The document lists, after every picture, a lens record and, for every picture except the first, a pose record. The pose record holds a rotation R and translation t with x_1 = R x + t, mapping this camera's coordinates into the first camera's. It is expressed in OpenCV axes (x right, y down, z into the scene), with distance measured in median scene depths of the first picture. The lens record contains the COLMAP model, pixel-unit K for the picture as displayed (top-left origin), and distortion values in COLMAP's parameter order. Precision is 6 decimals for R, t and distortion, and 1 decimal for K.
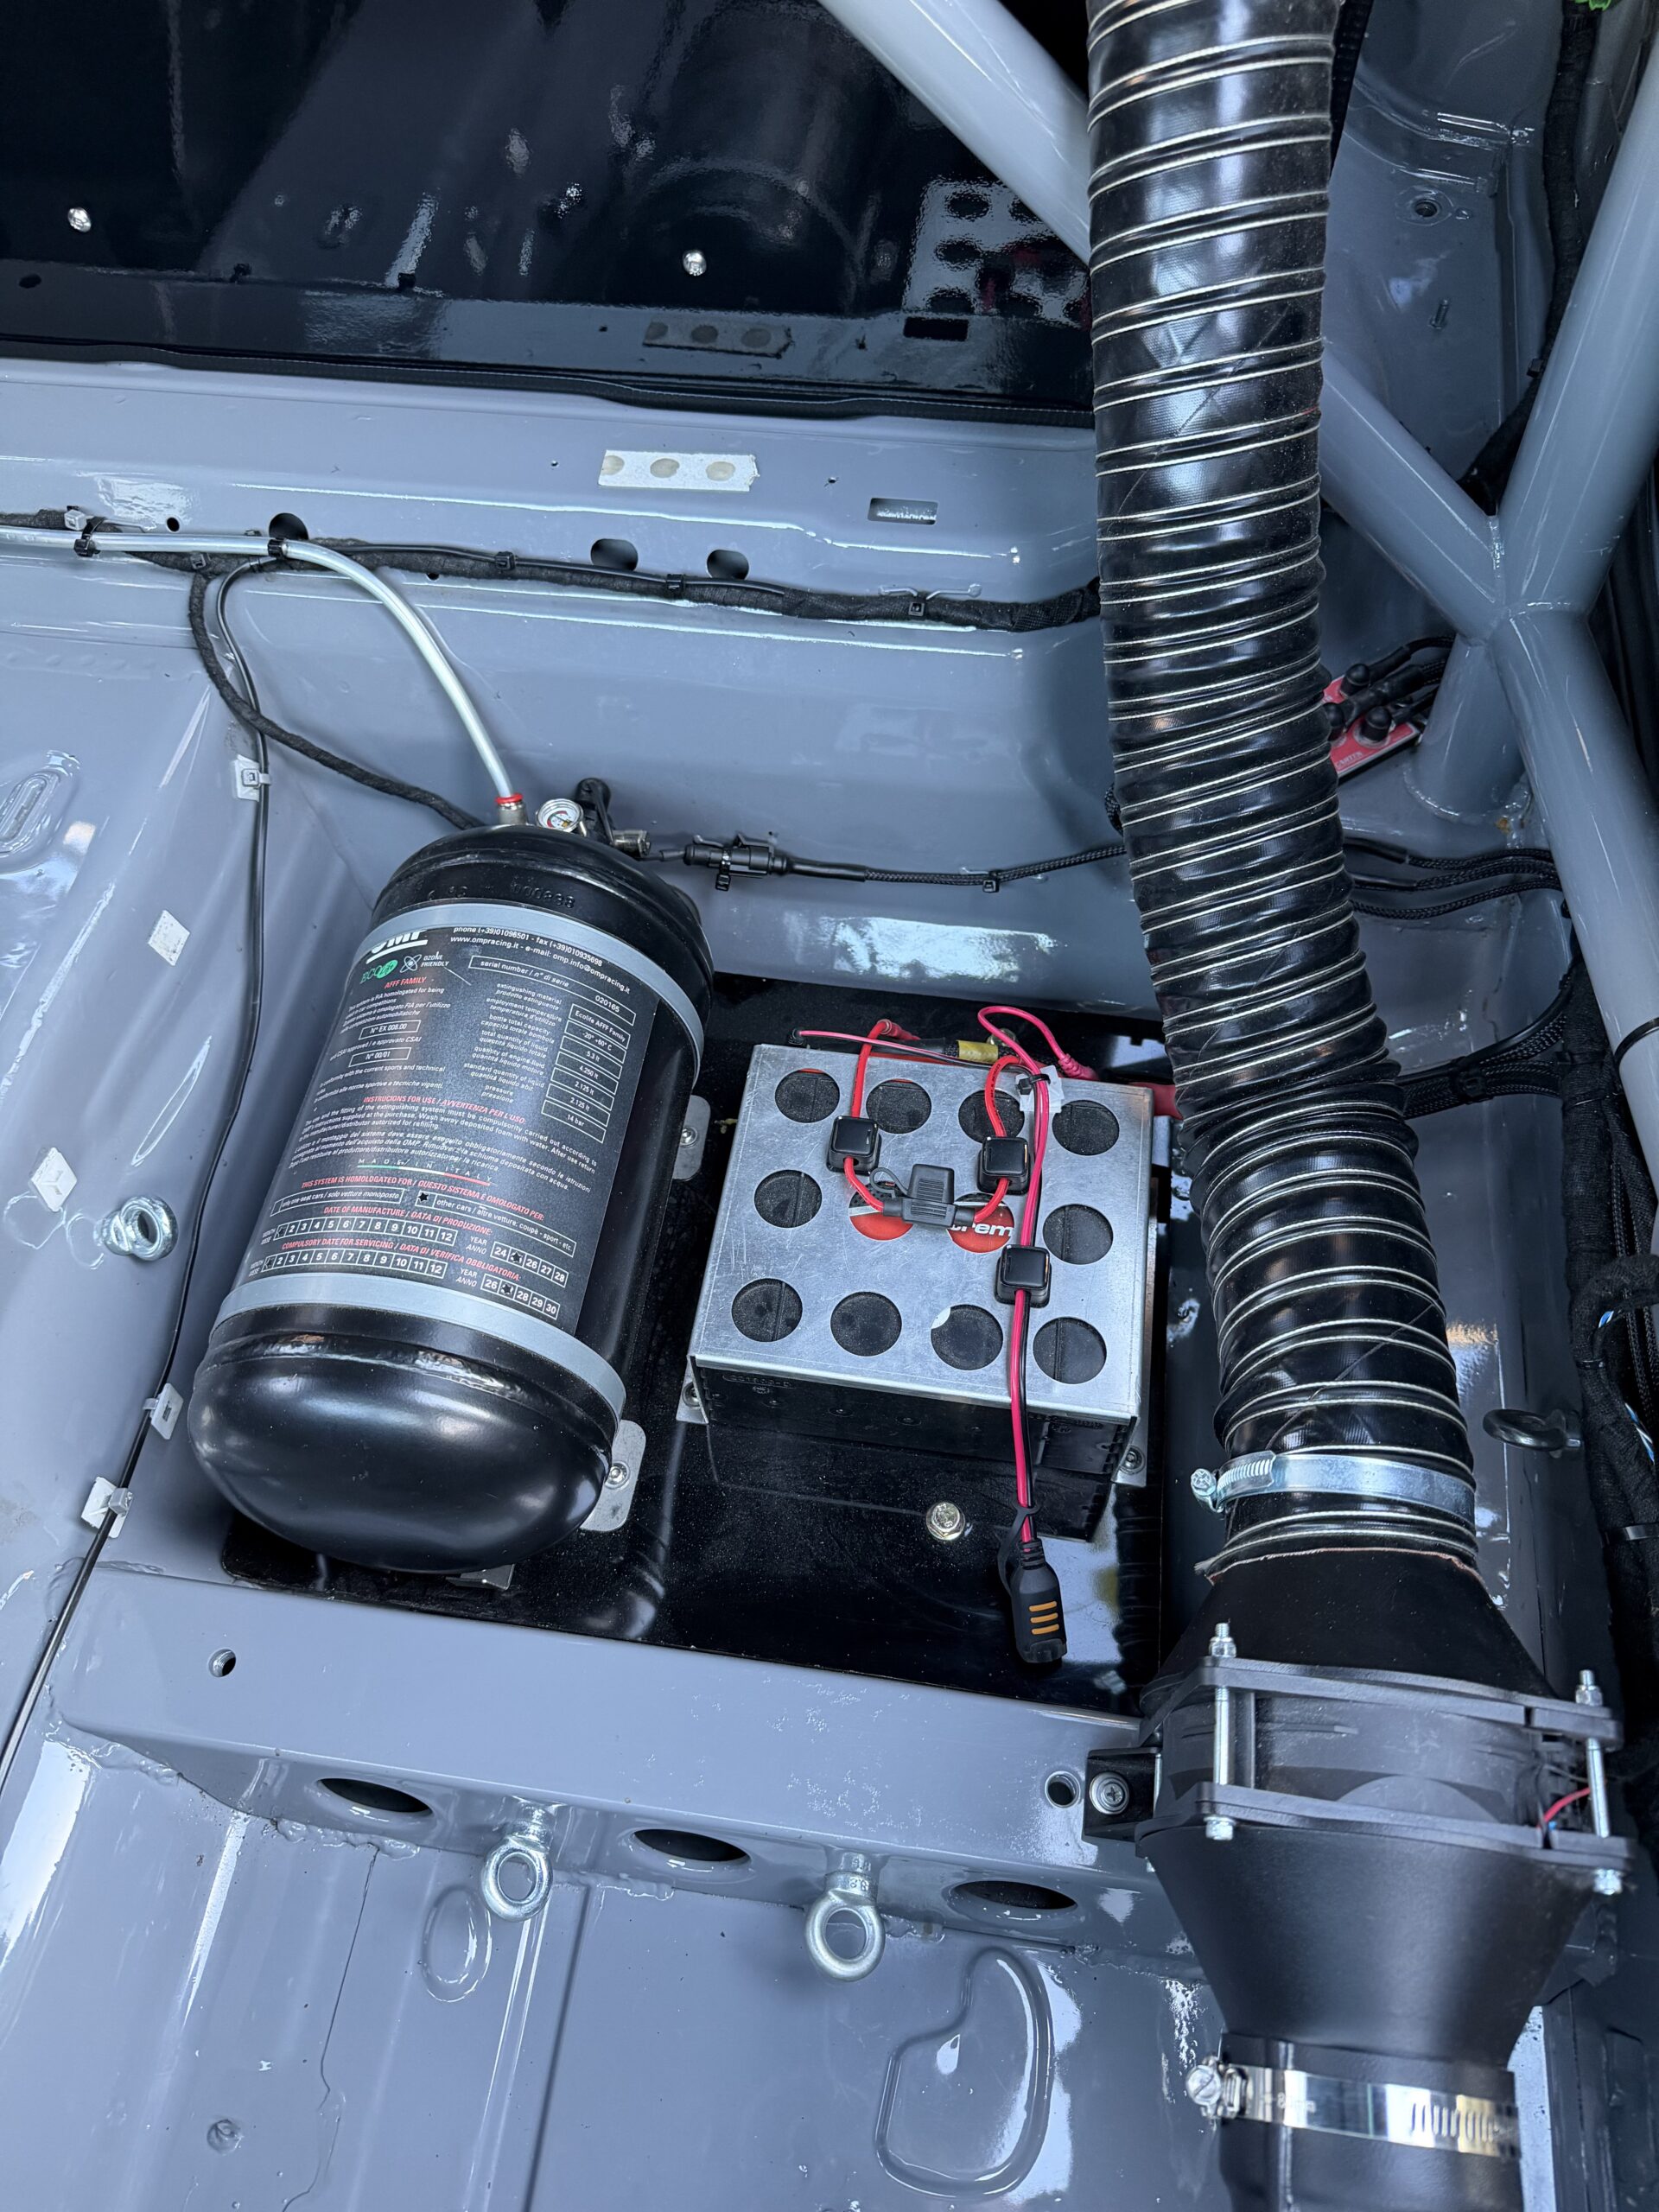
lens RADIAL K [[1623.1, 0, 821.2], [0, 1623.1, 1093.2], [0, 0, 1]] dist [-0.048497, 0.067874]
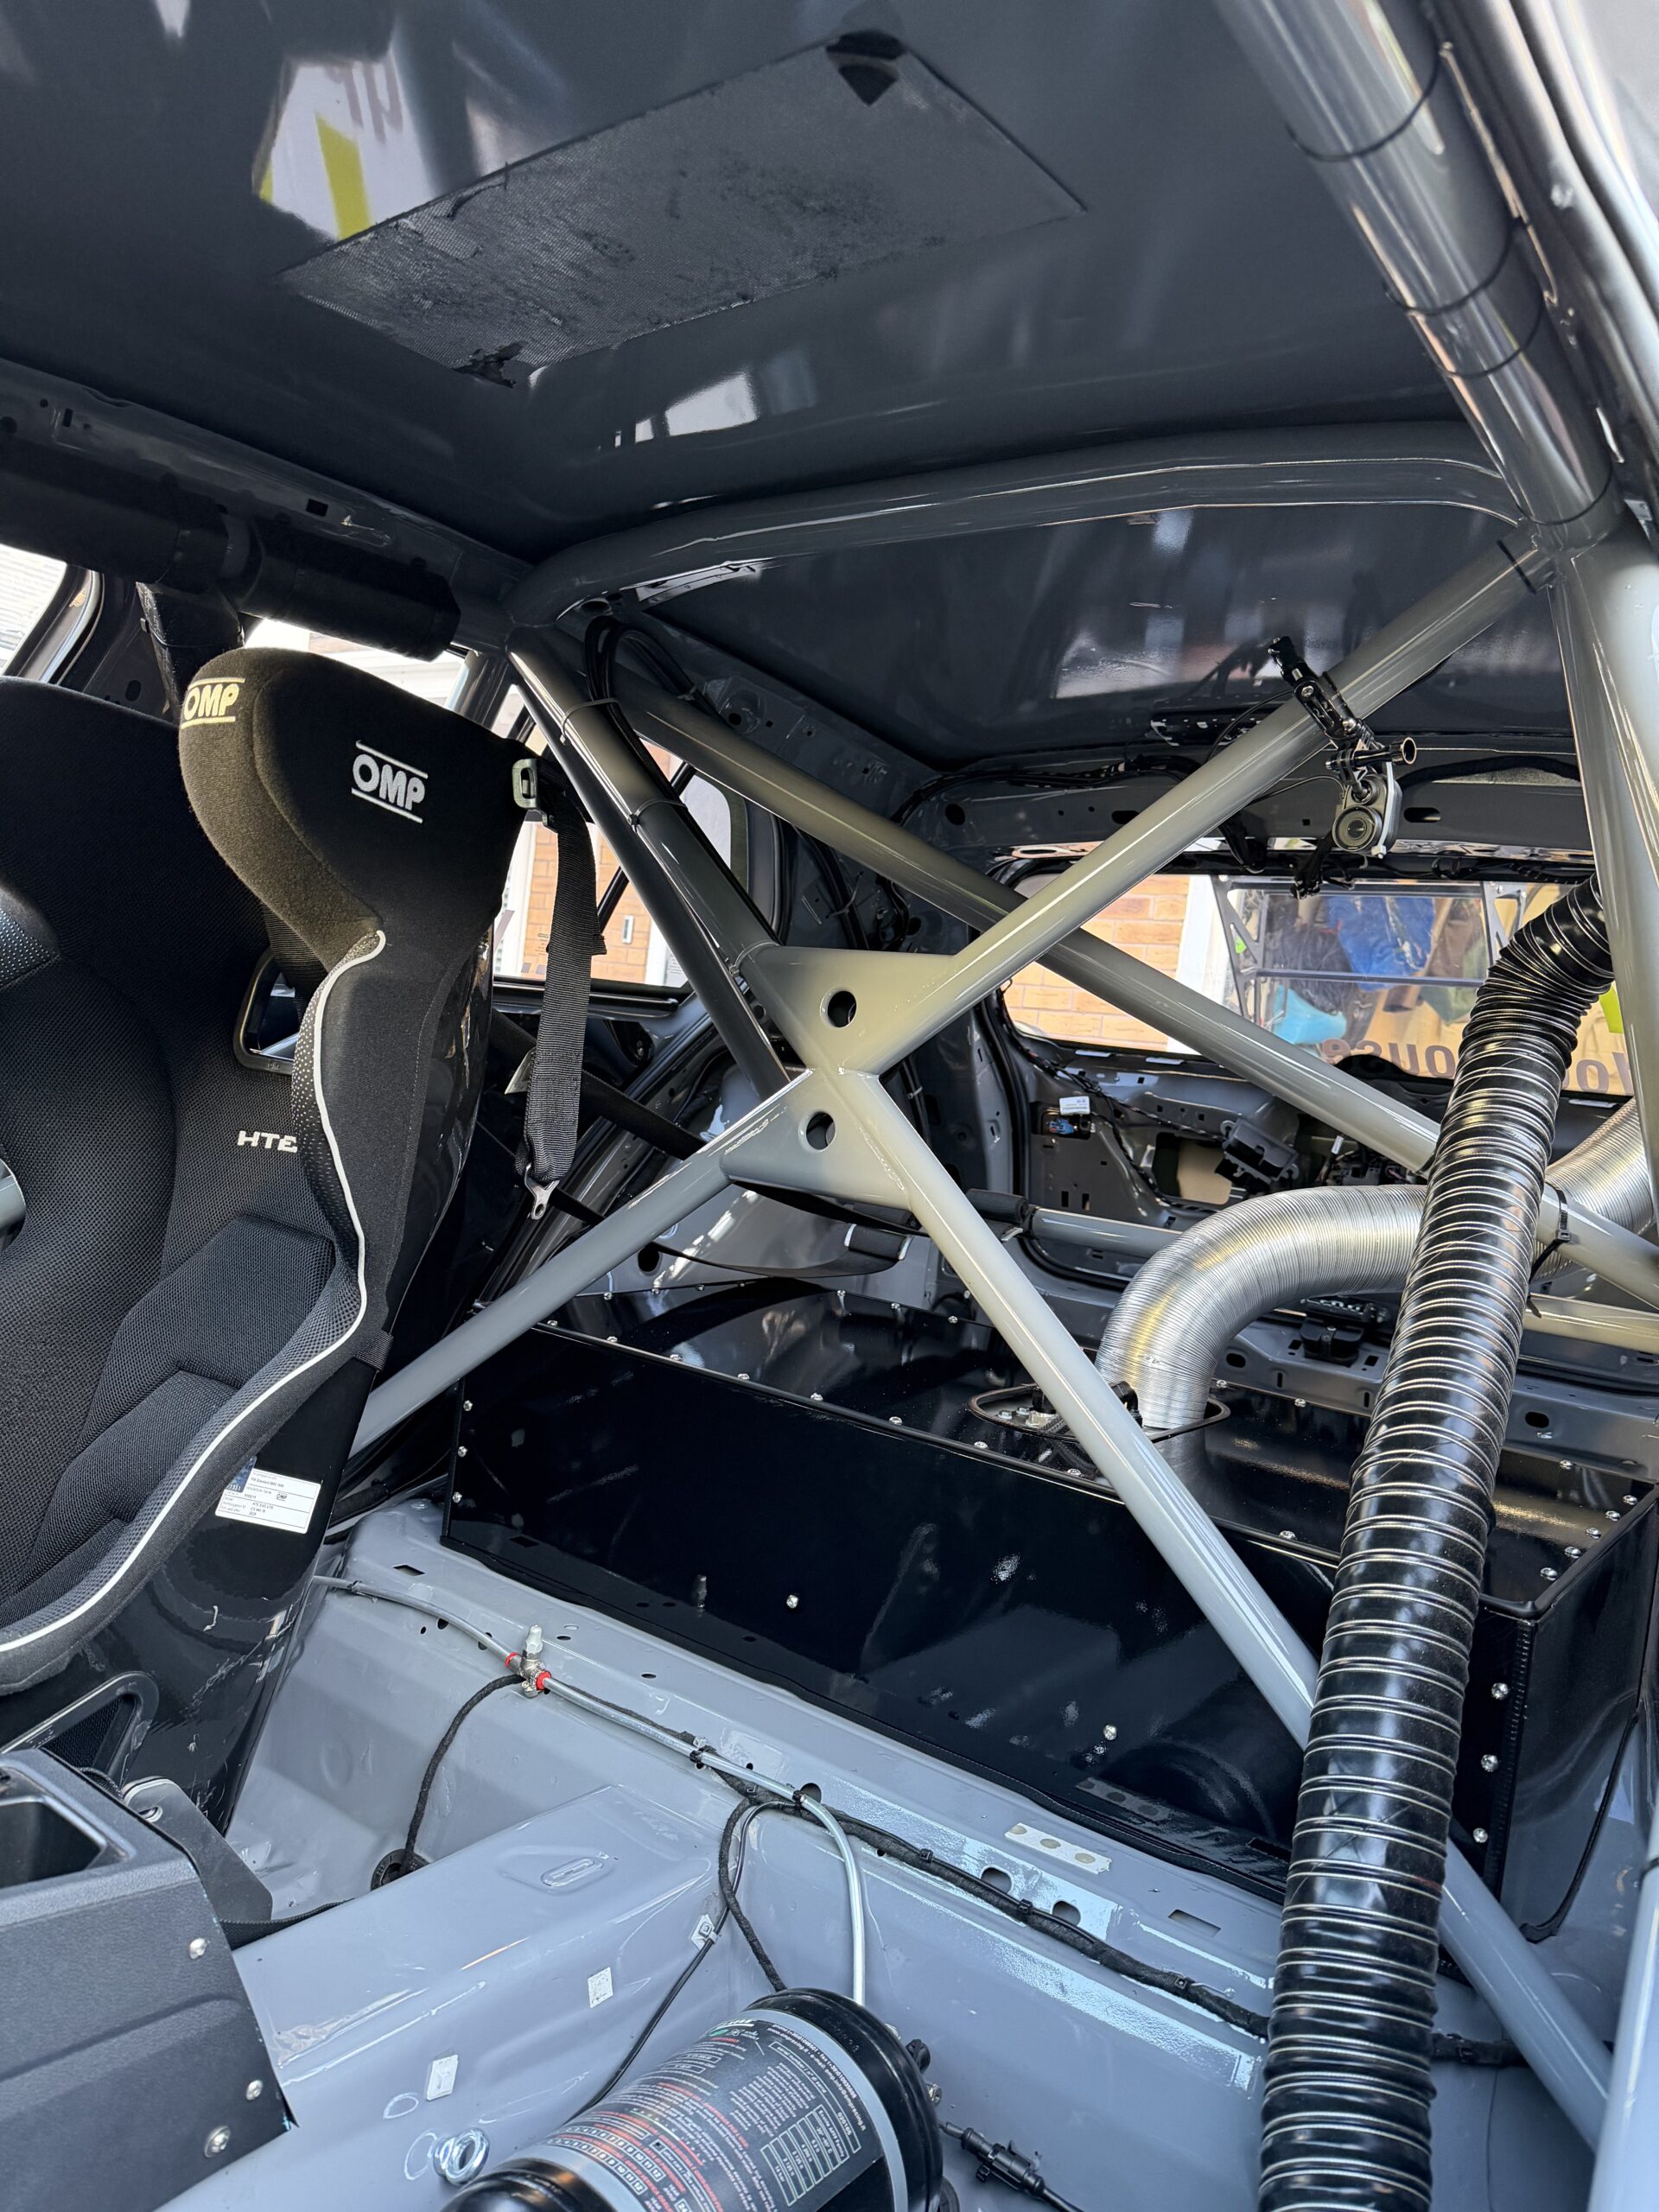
lens RADIAL K [[1584.9, 0, 827.7], [0, 1584.9, 1092.9], [0, 0, 1]] dist [0.012319, -0.012901]
pose [[0.871402, 0.124457, -0.474520, 0.333076], [-0.470489, 0.485938, -0.736548, 0.450401], [0.138919, 0.865086, 0.482003, -0.329764]]
